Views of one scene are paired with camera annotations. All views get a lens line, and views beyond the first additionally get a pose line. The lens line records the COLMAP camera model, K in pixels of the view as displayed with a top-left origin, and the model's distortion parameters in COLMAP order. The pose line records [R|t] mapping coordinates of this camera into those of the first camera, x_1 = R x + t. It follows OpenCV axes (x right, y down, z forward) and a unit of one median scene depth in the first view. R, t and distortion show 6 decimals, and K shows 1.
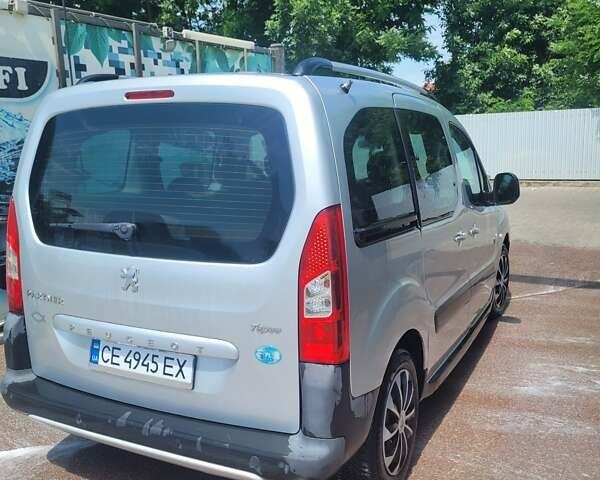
lens RADIAL K [[599.8, 0, 300.0], [0, 599.8, 240.0], [0, 0, 1]] dist [0.031925, -0.030579]
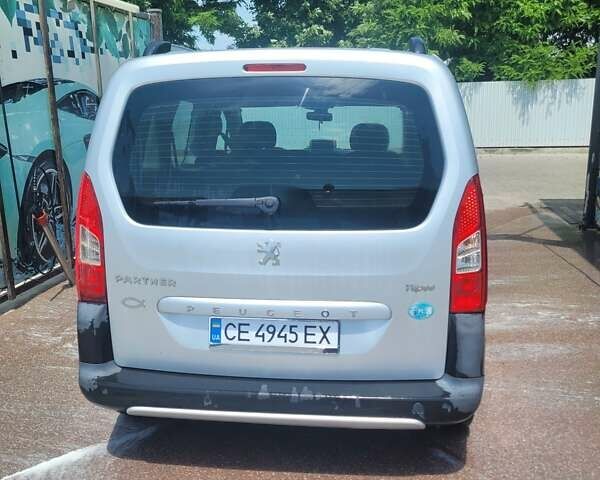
lens RADIAL K [[599.8, 0, 300.0], [0, 599.8, 240.0], [0, 0, 1]] dist [0.031925, -0.030579]
pose [[0.934666, -0.065902, 0.349365, -0.559214], [0.049759, 0.997246, 0.054993, -0.008887], [-0.352027, -0.034016, 0.935372, 0.045444]]
